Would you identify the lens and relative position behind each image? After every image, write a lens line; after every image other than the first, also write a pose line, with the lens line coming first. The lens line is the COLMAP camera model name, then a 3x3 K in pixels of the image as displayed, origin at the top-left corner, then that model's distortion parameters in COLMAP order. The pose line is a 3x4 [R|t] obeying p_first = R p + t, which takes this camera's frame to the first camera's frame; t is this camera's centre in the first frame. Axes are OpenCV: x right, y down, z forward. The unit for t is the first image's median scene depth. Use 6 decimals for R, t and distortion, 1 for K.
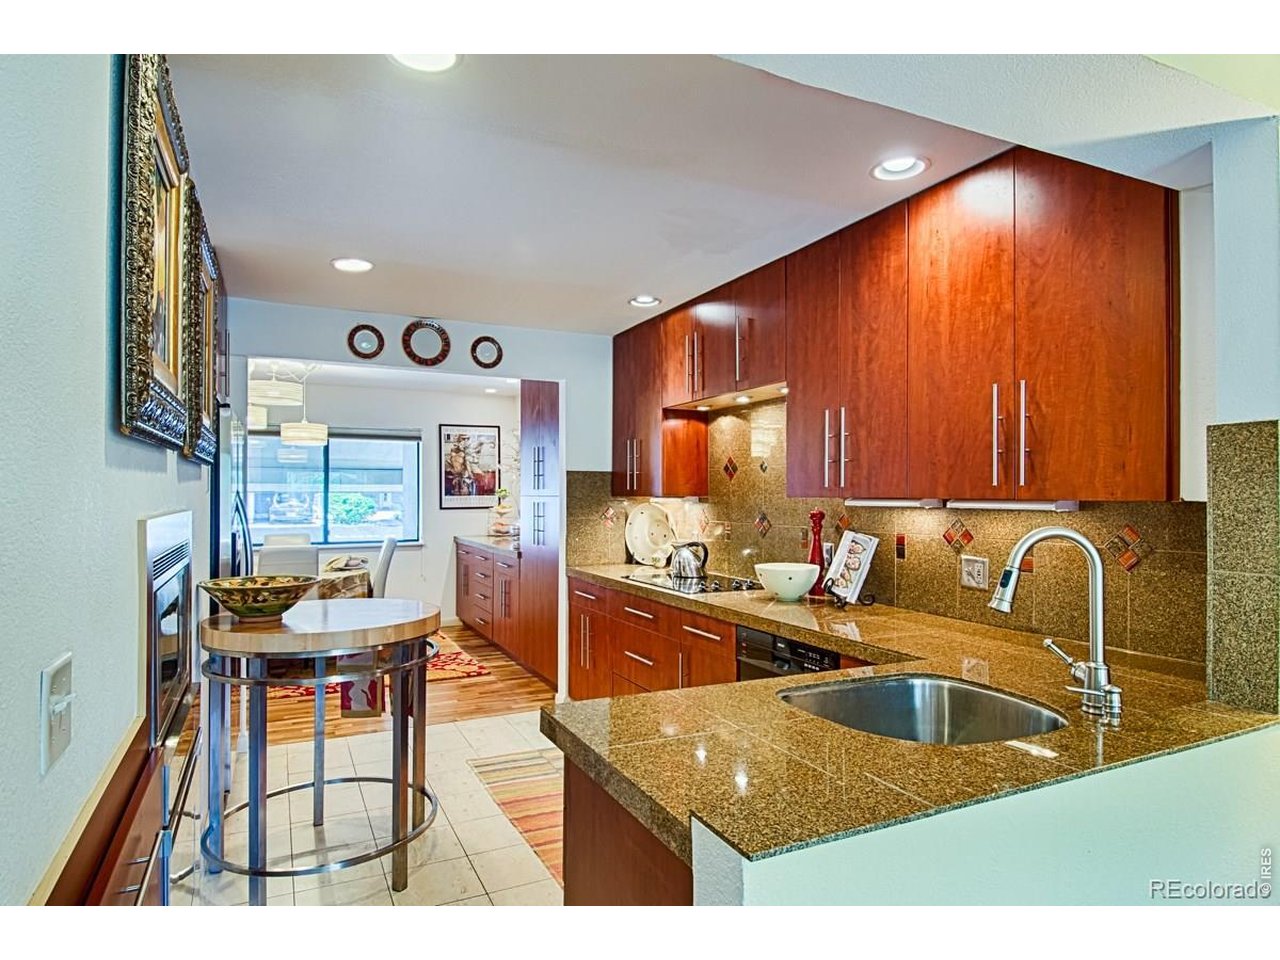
lens RADIAL K [[758.4, 0, 640.0], [0, 758.4, 493.5], [0, 0, 1]] dist [0.034447, -0.011367]
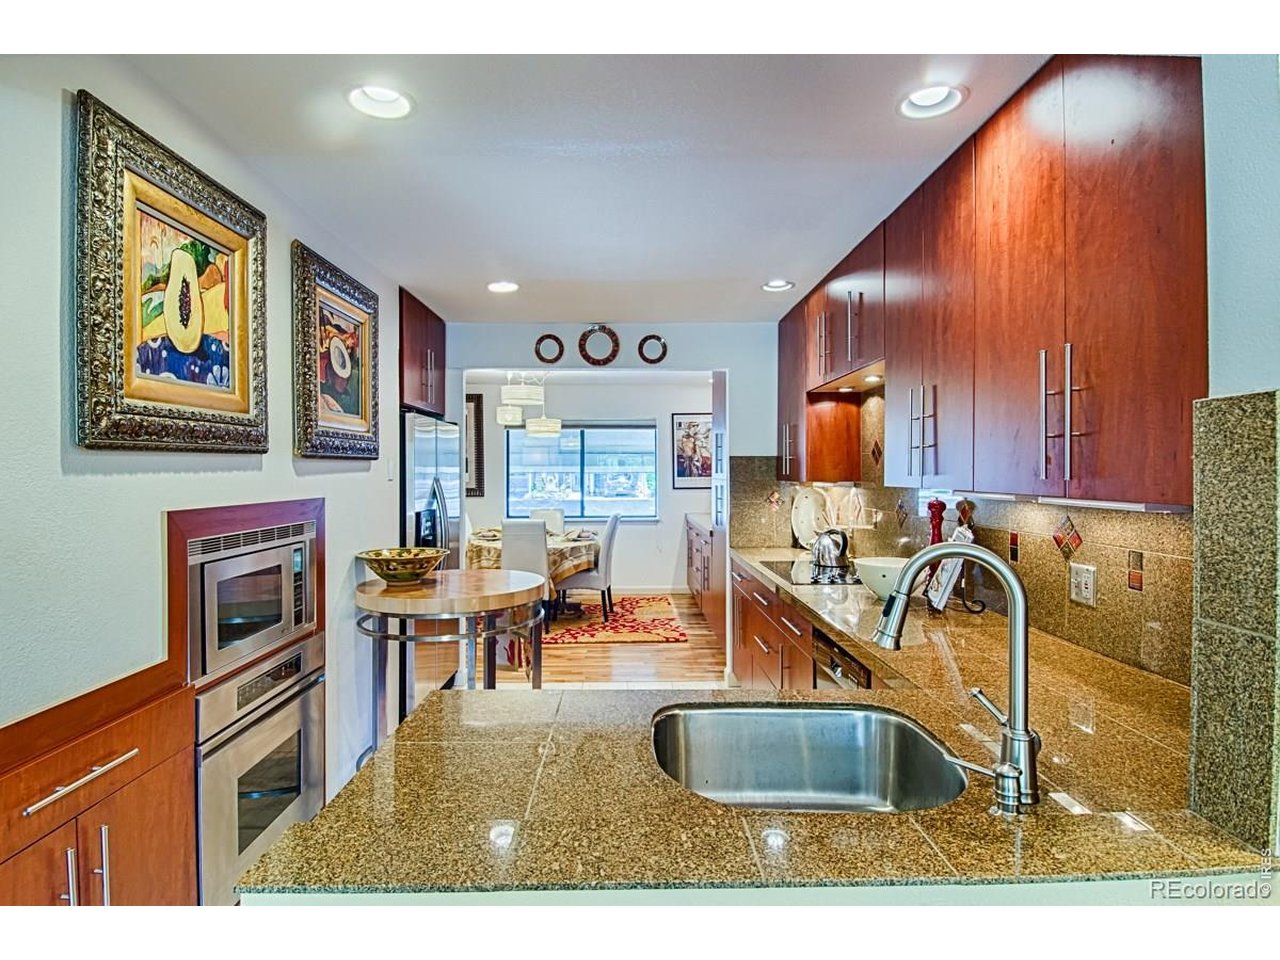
lens RADIAL K [[691.7, 0, 638.2], [0, 691.7, 477.5], [0, 0, 1]] dist [0.000219, -0.002357]
pose [[0.901552, 0.000837, -0.432670, 0.332047], [0.003980, 0.999940, 0.010226, -0.017818], [0.432652, -0.010941, 0.901494, 0.148102]]
